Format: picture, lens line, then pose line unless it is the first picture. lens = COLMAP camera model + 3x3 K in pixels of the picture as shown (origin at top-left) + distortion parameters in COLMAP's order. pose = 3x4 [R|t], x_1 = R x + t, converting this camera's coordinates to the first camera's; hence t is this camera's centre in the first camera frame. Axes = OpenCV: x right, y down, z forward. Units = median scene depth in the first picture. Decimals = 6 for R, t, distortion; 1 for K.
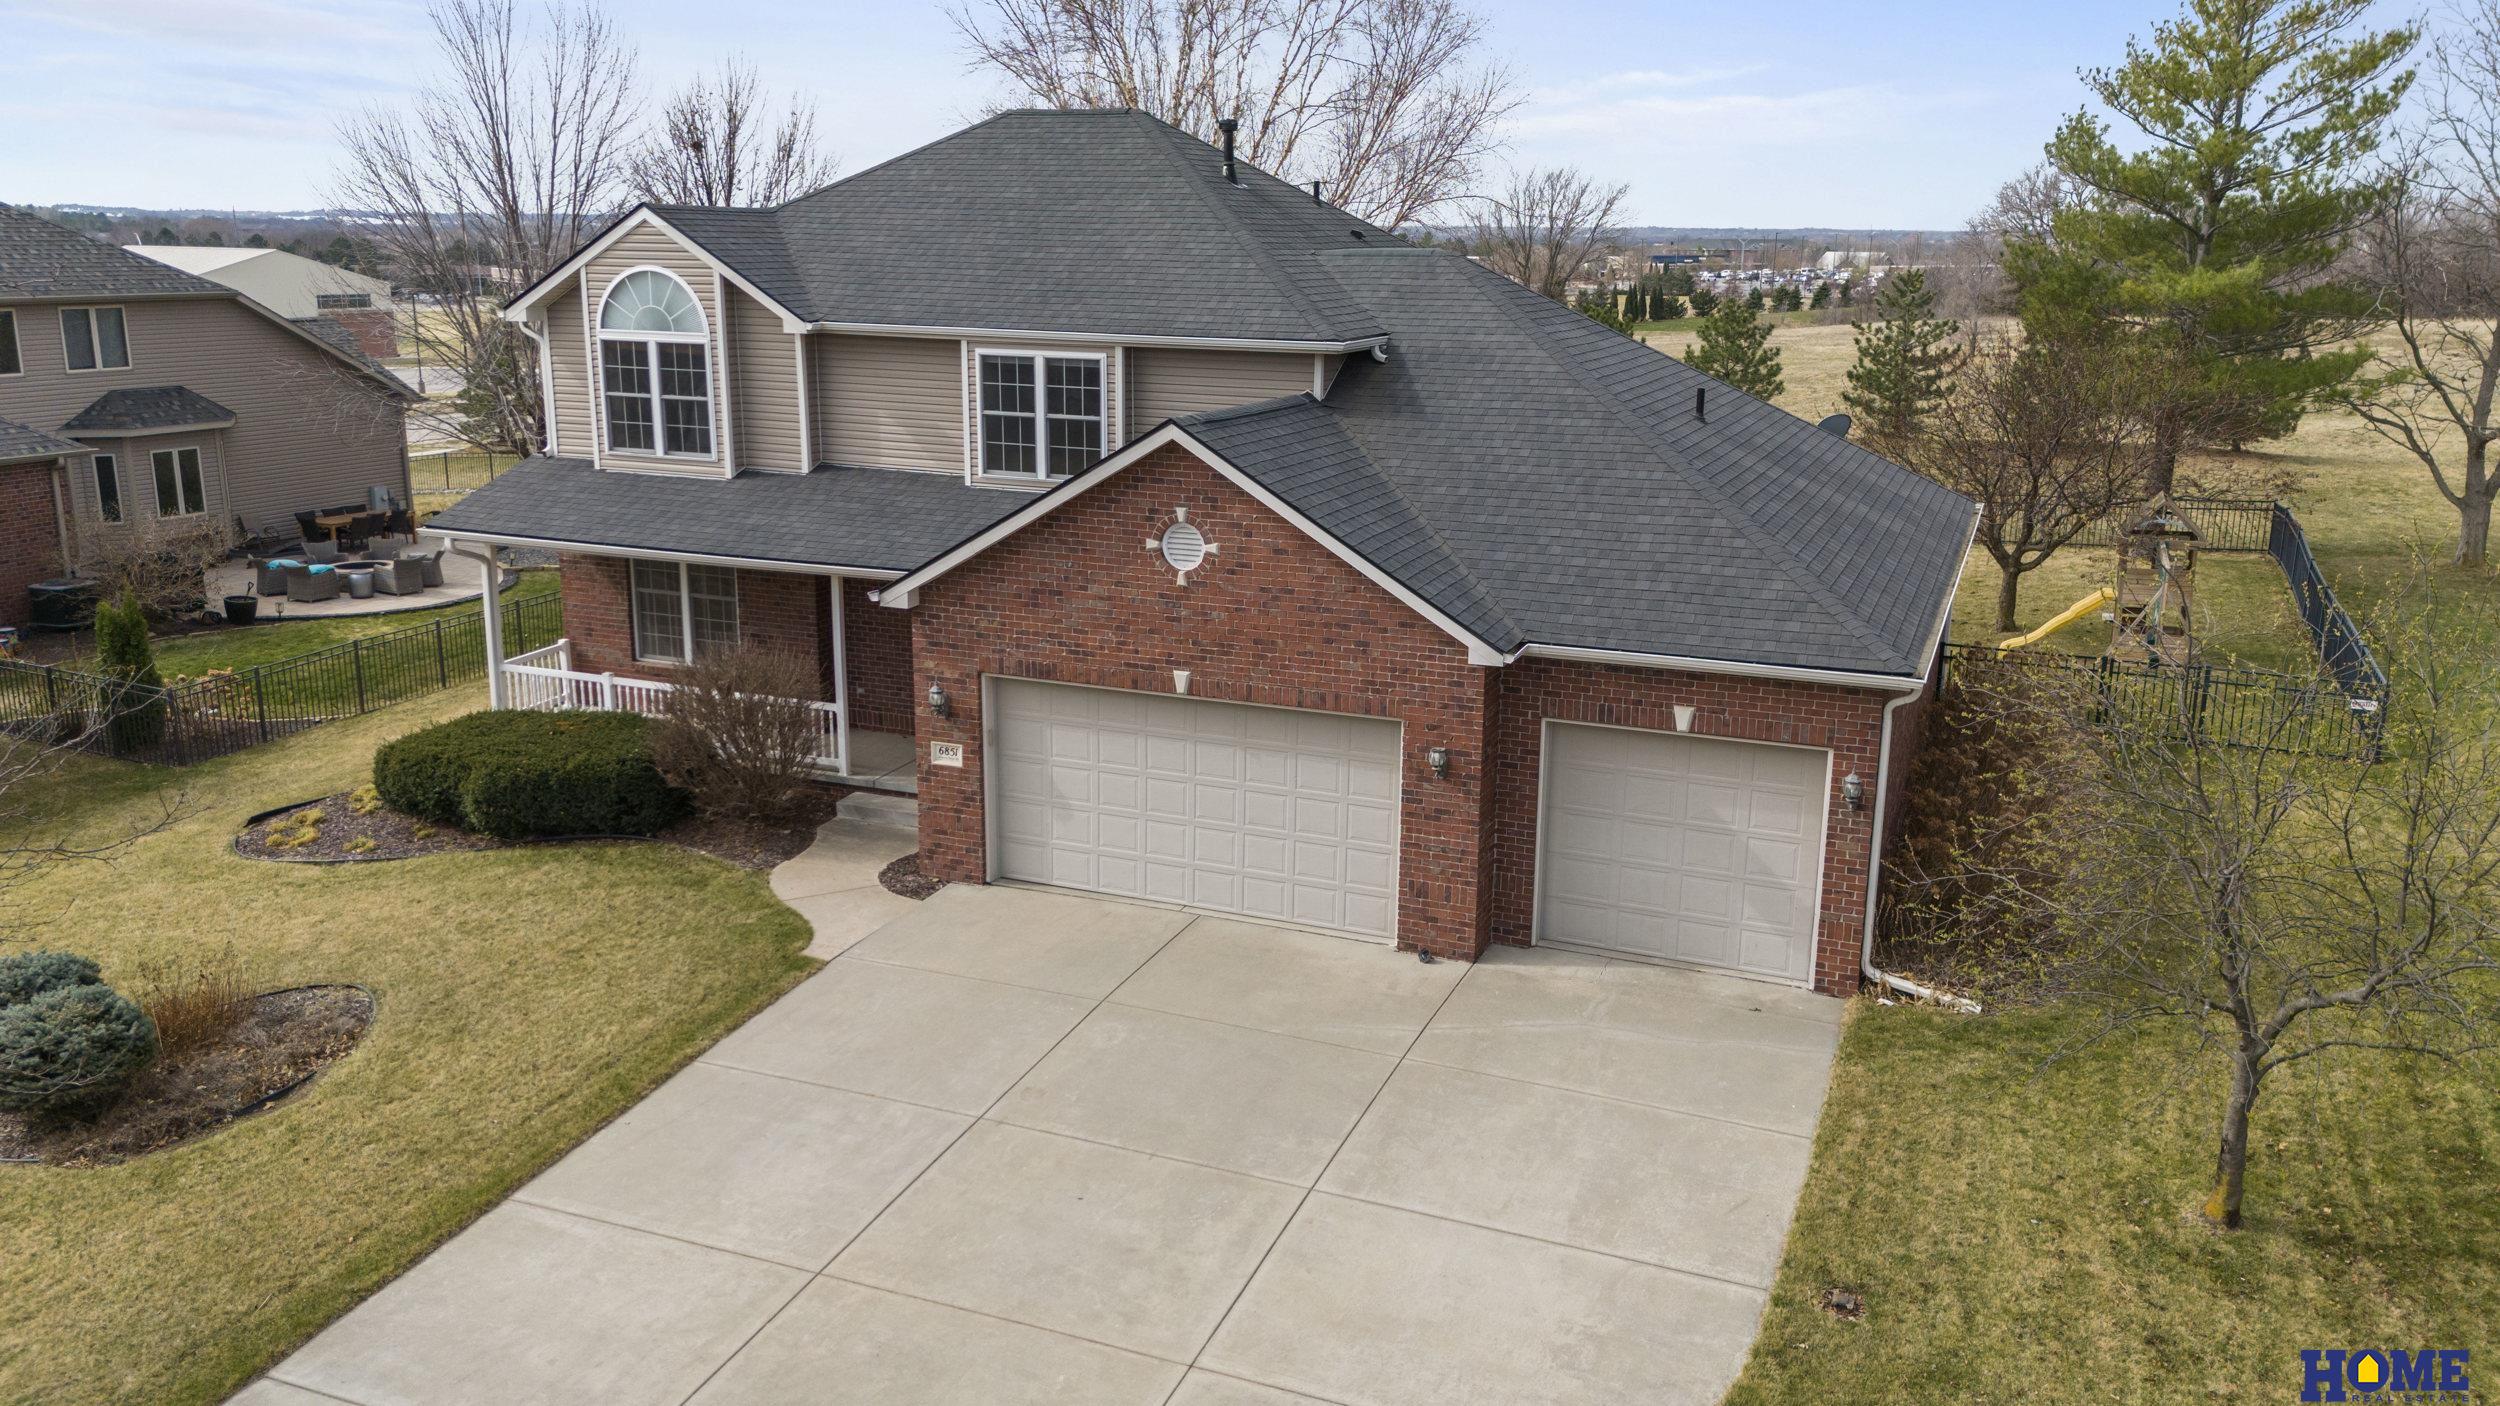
lens RADIAL K [[1853.6, 0, 1255.8], [0, 1853.6, 735.6], [0, 0, 1]] dist [0.103098, -0.137571]
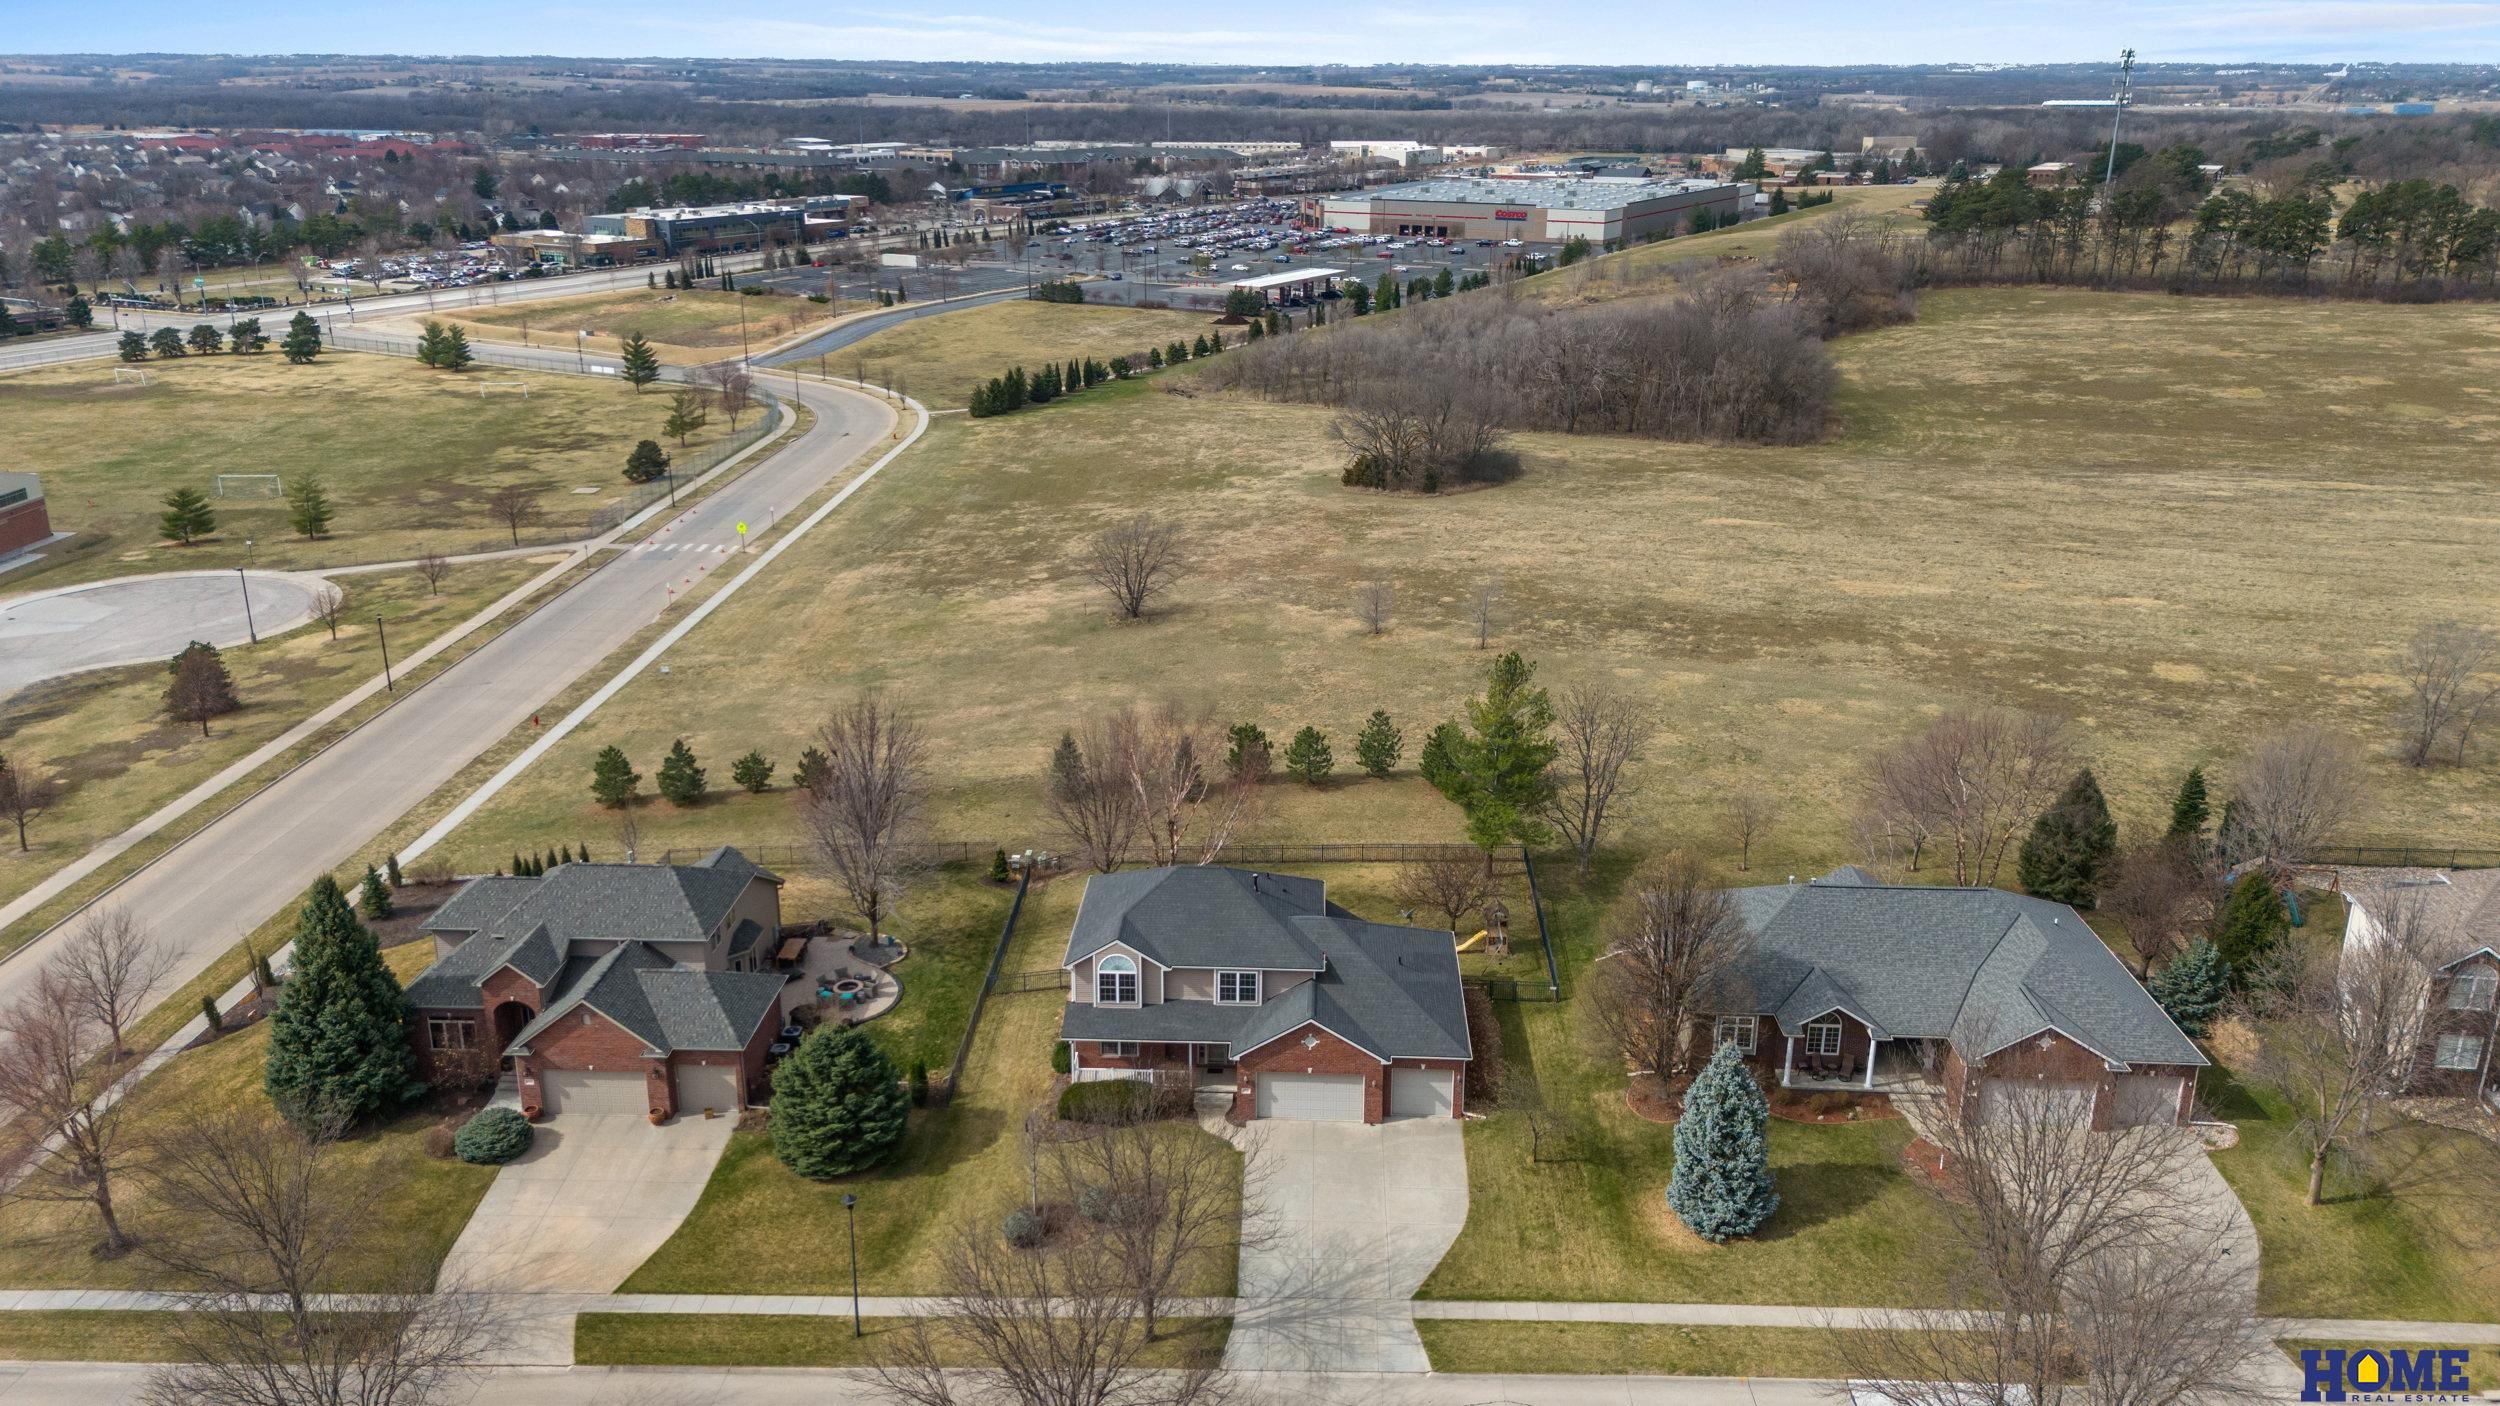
lens RADIAL K [[1823.9, 0, 1250.0], [0, 1823.9, 703.0], [0, 0, 1]] dist [0.100982, -0.120183]
pose [[0.941088, -0.117535, 0.317080, -1.261551], [0.094342, 0.991679, 0.087591, -1.120416], [-0.324736, -0.052517, 0.944345, -2.594822]]
